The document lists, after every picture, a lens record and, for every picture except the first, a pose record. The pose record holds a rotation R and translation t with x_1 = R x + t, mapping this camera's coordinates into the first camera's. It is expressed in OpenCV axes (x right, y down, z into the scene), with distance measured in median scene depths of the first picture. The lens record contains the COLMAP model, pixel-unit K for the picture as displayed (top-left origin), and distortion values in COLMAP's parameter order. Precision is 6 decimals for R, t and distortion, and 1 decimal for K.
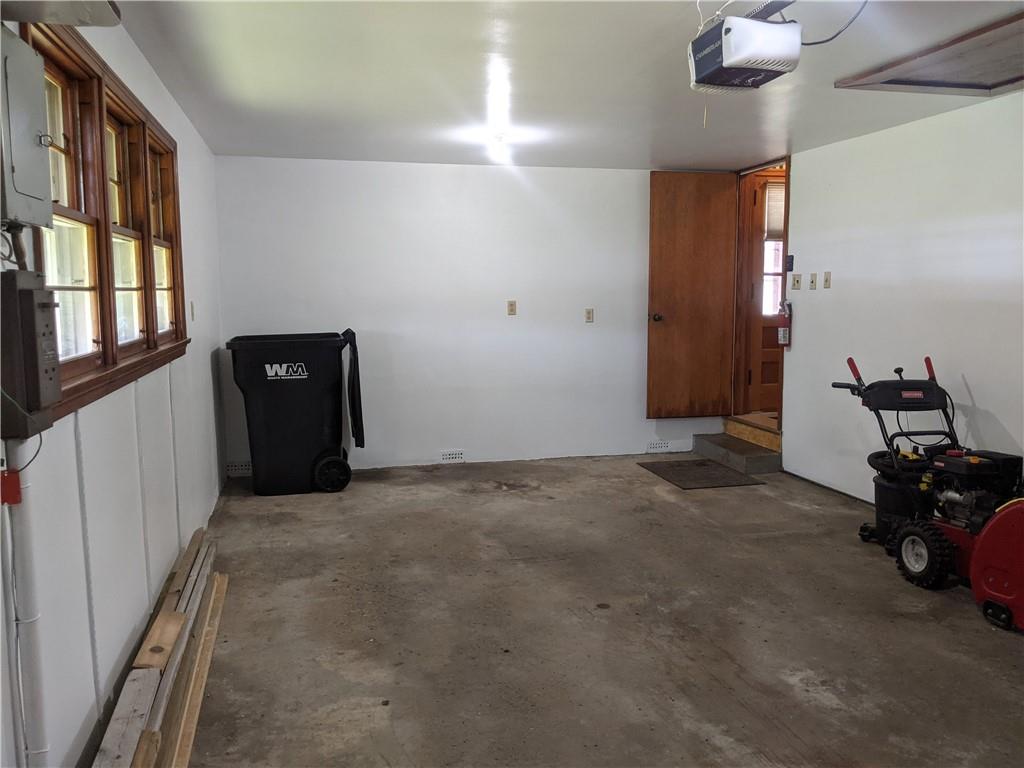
lens RADIAL K [[818.7, 0, 510.5], [0, 818.7, 374.7], [0, 0, 1]] dist [0.037637, -0.070045]
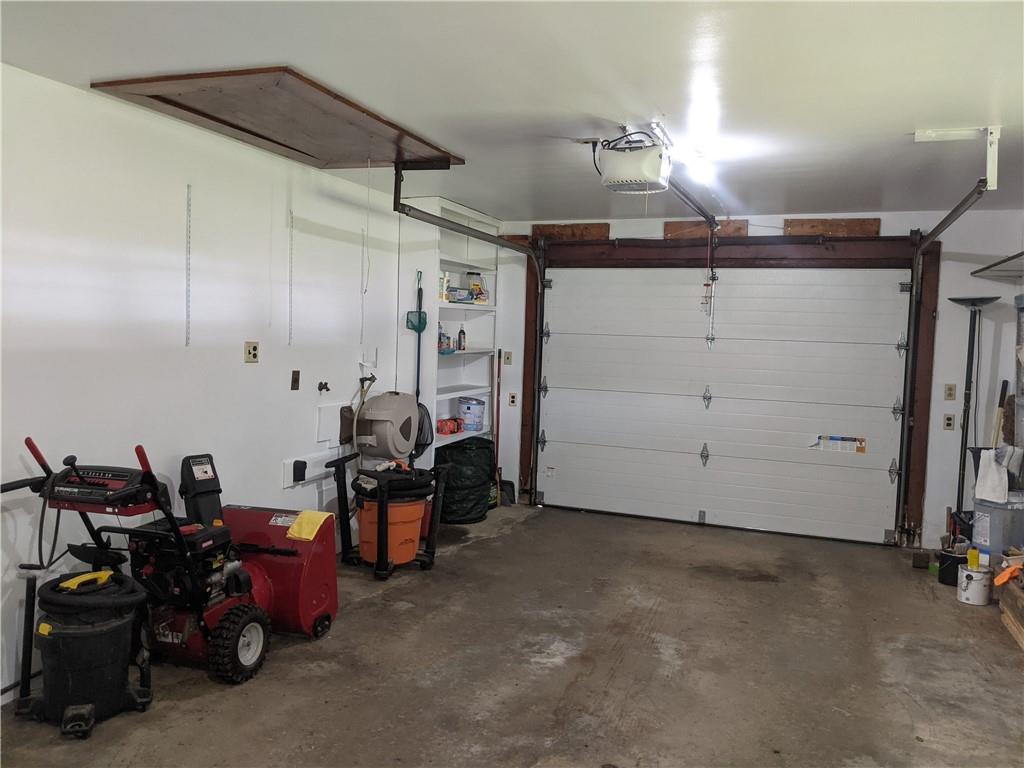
lens RADIAL K [[818.7, 0, 510.5], [0, 818.7, 374.7], [0, 0, 1]] dist [0.037637, -0.070045]
pose [[-0.831194, -0.055134, 0.553242, -0.263047], [0.028125, 0.989627, 0.140877, -0.233753], [-0.555270, 0.132656, -0.821022, 2.023806]]
